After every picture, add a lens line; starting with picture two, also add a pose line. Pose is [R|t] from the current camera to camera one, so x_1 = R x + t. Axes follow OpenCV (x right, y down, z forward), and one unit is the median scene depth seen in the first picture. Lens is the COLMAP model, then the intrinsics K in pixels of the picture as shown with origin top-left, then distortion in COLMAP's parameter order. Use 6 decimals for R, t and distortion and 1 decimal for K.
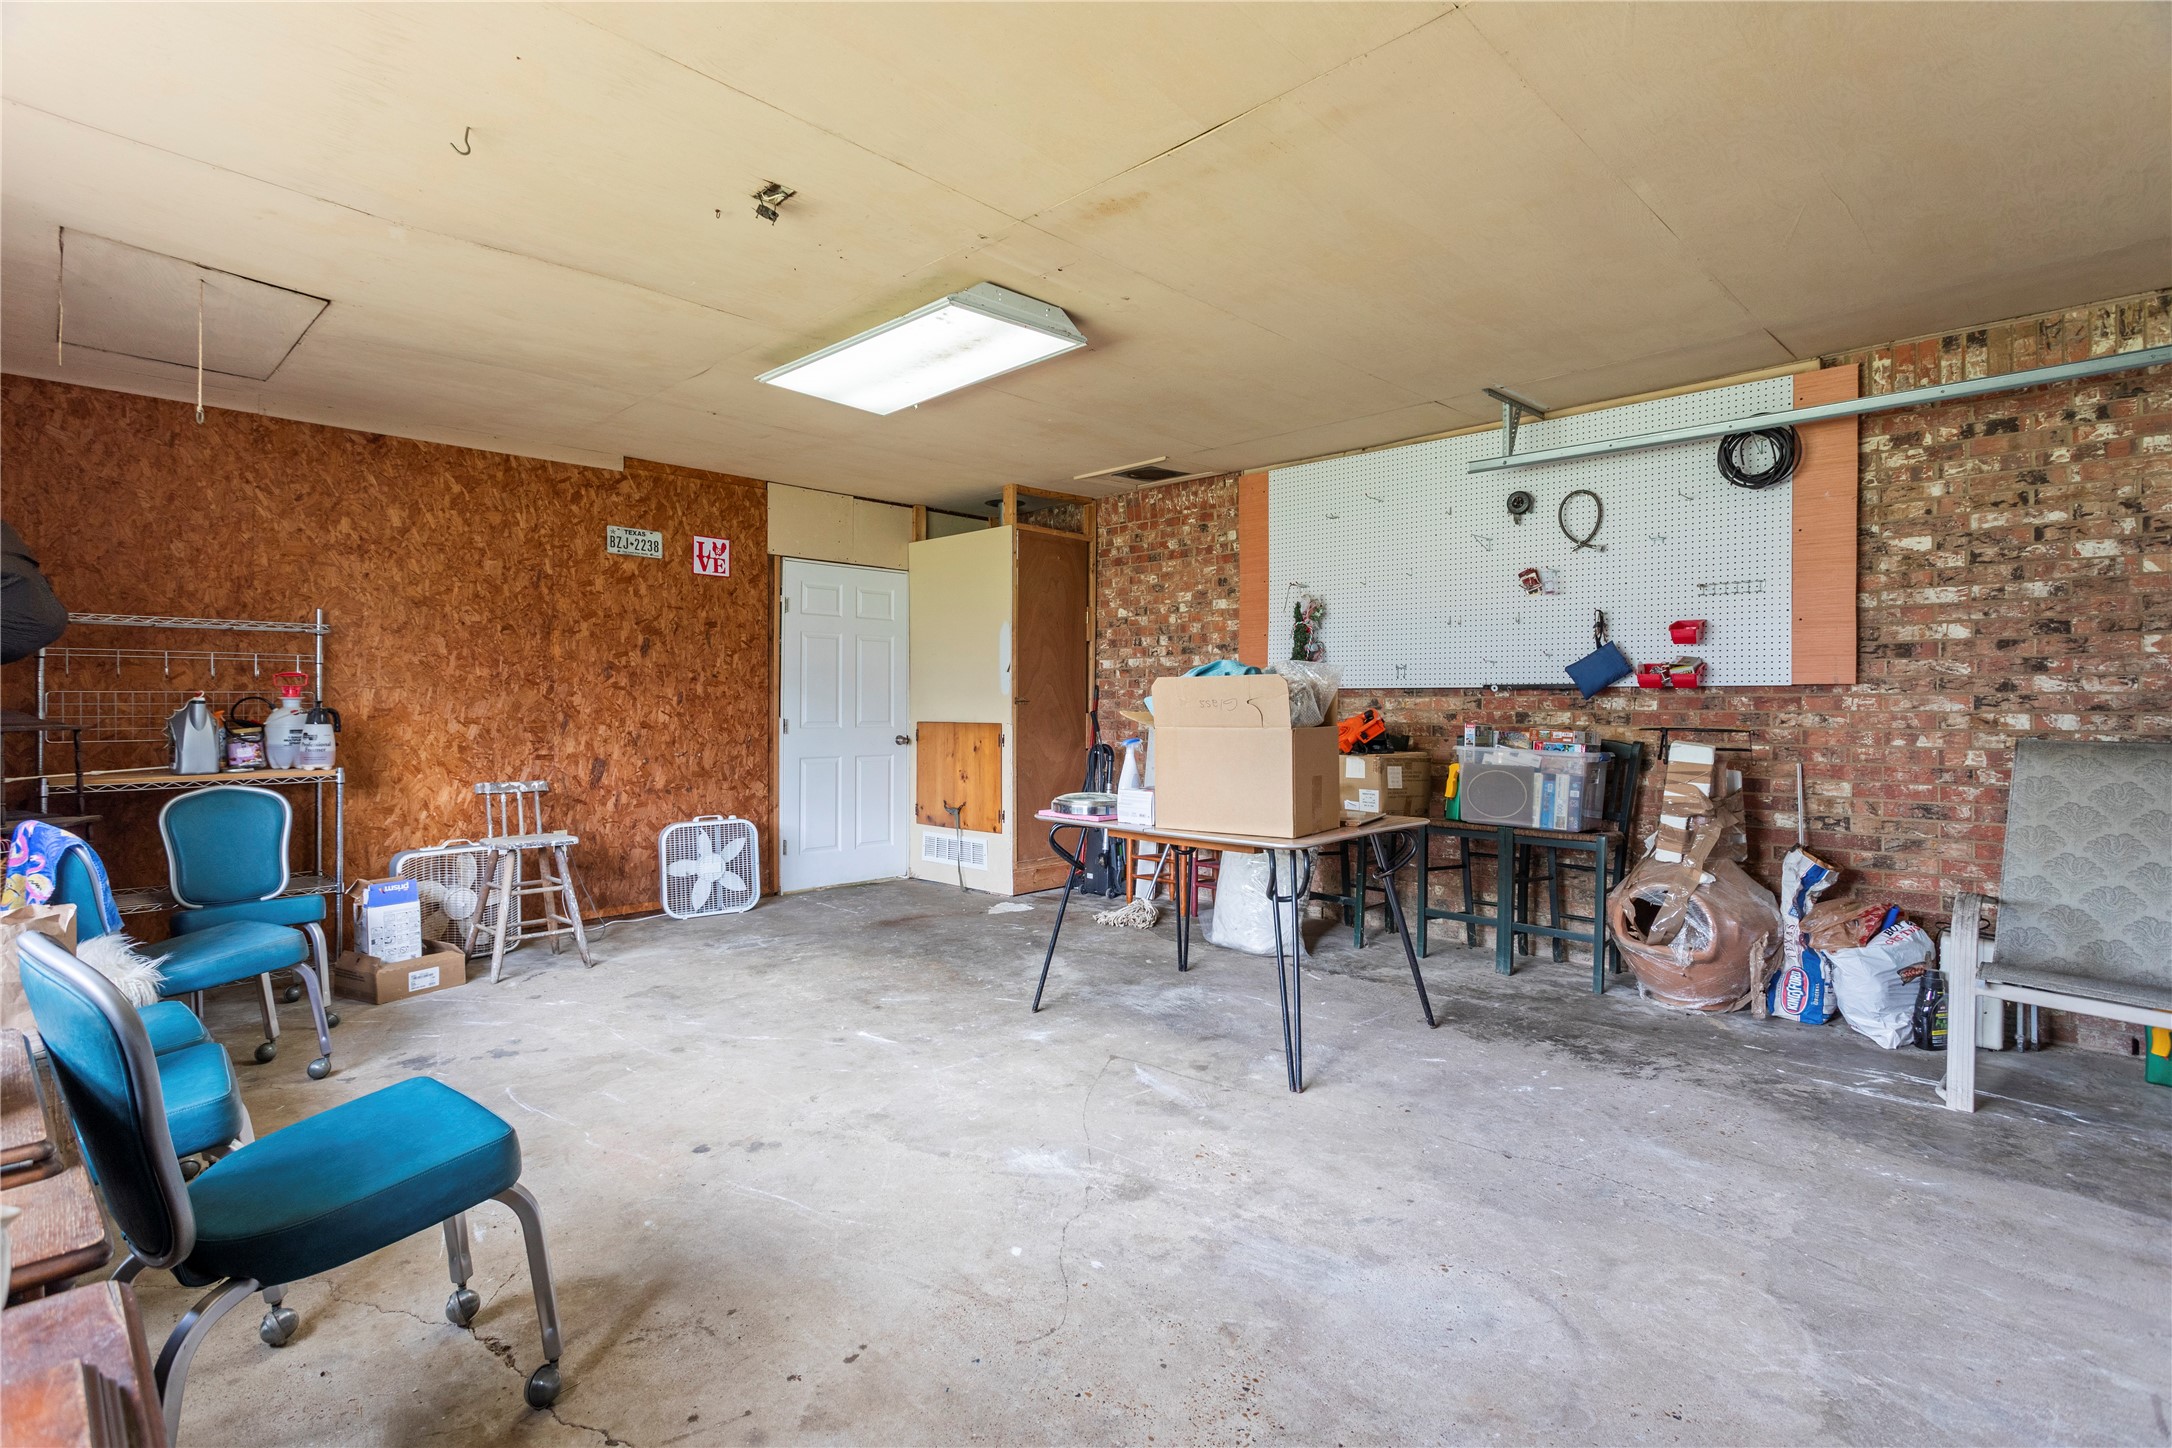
lens RADIAL K [[1049.7, 0, 1084.4], [0, 1049.7, 715.1], [0, 0, 1]] dist [0.006613, 0.000703]
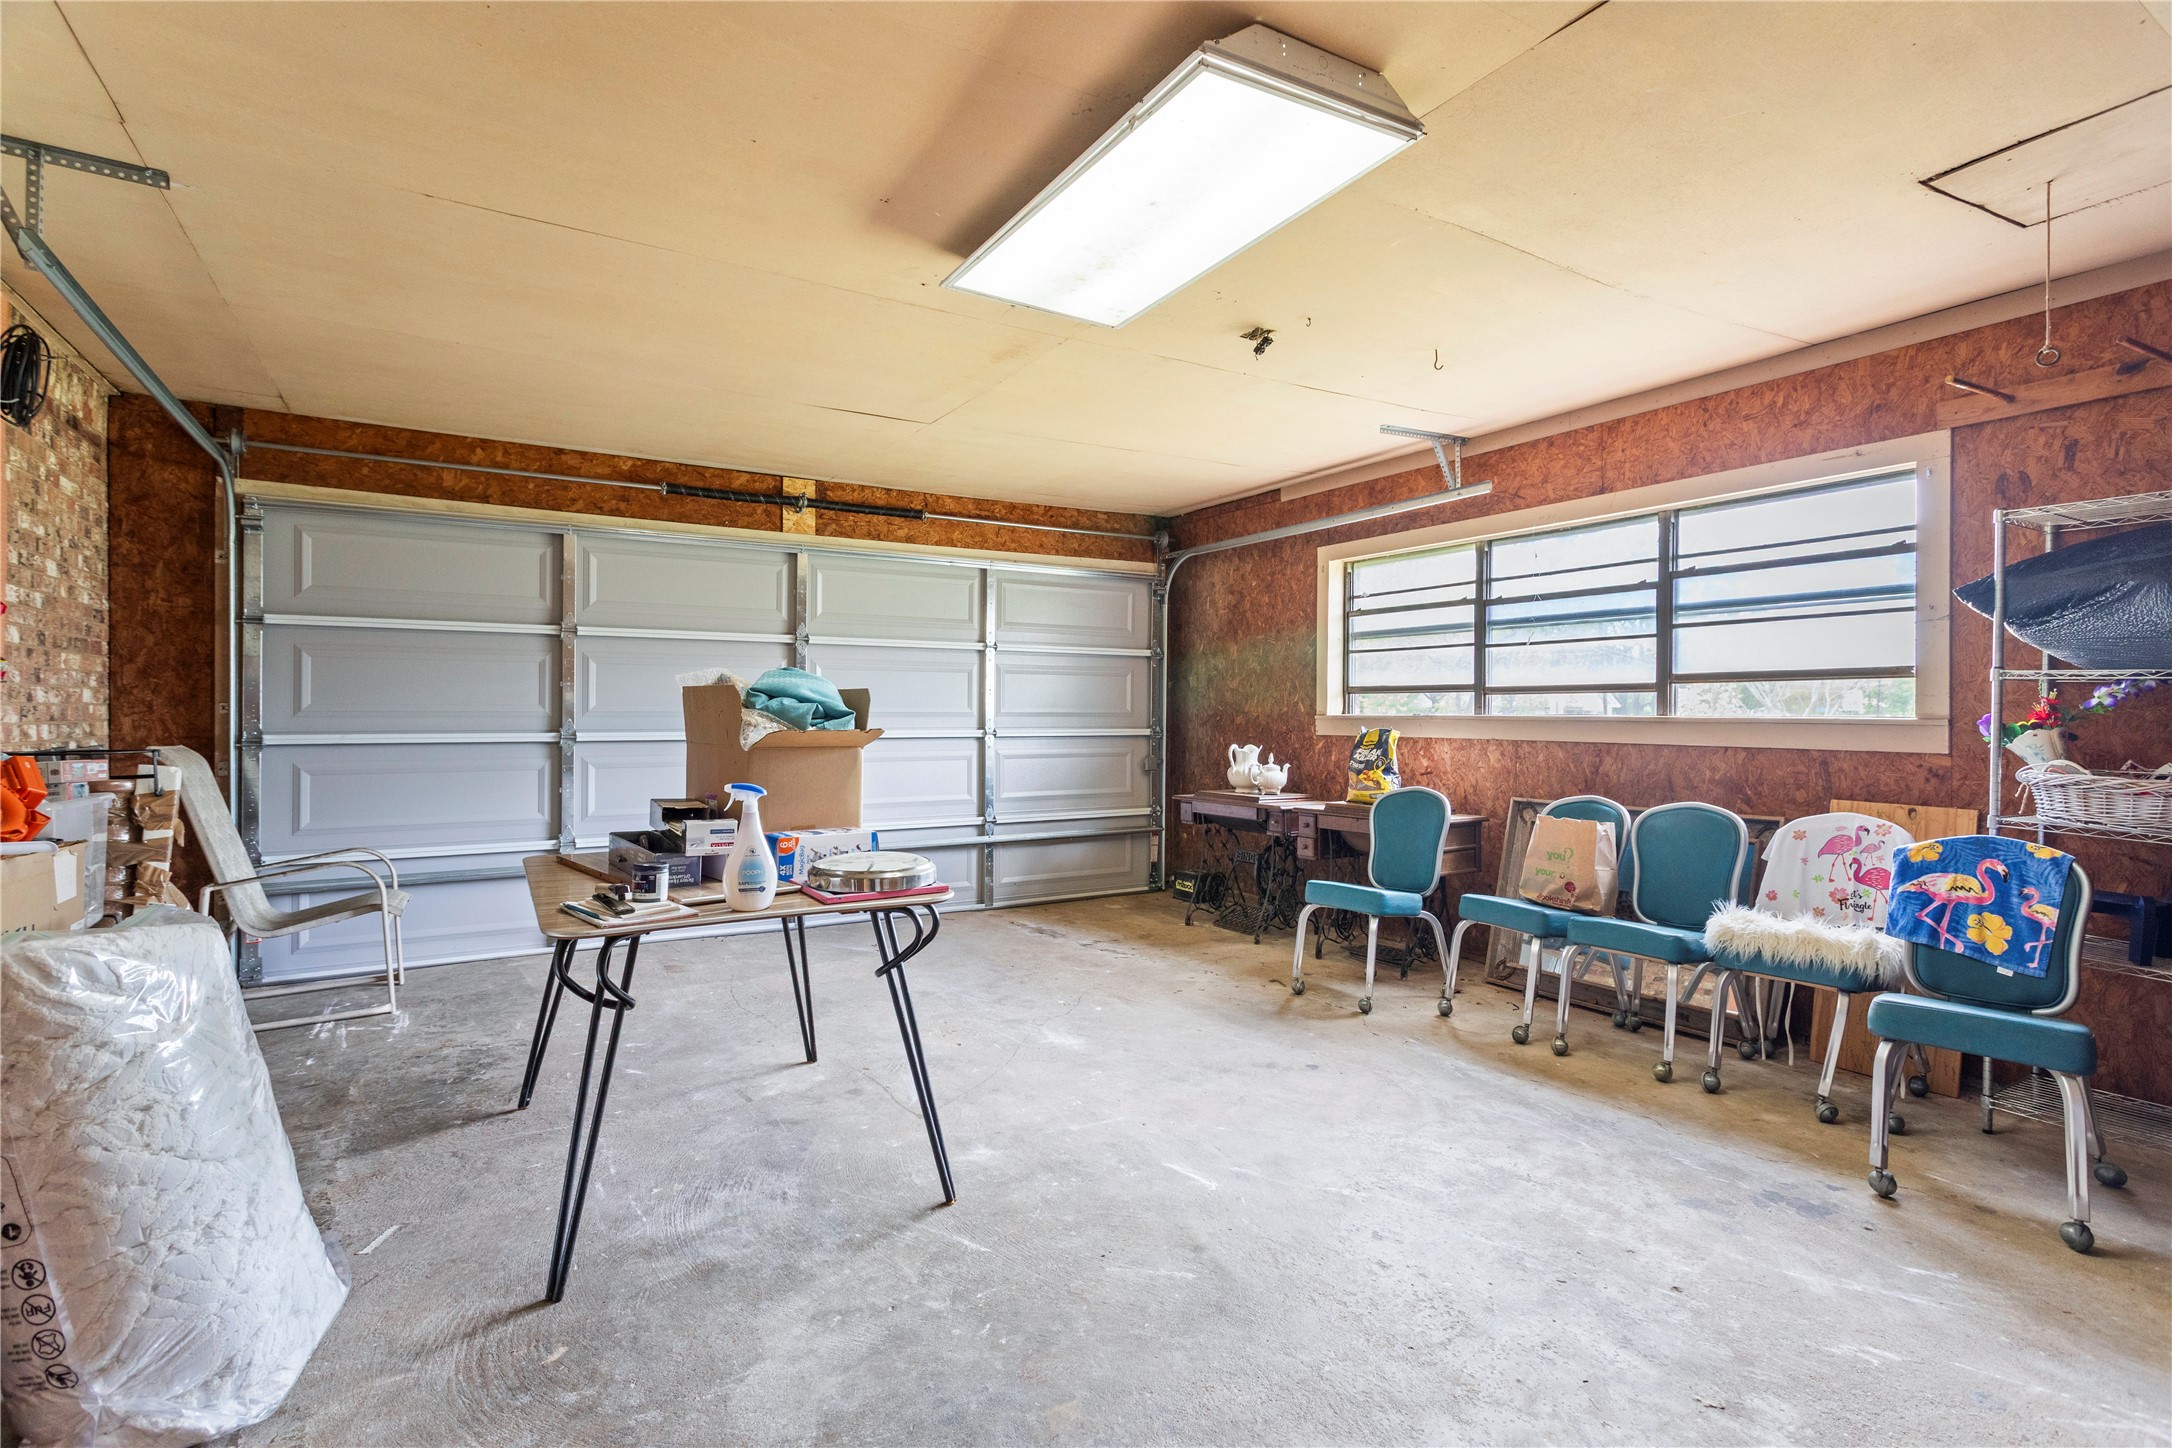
lens RADIAL K [[1049.7, 0, 1082.9], [0, 1049.7, 717.5], [0, 0, 1]] dist [0.006613, 0.000703]
pose [[-0.969221, -0.003565, 0.246168, -0.321269], [0.000314, 0.999876, 0.015717, -0.025255], [-0.246193, 0.015310, -0.969100, 1.818109]]
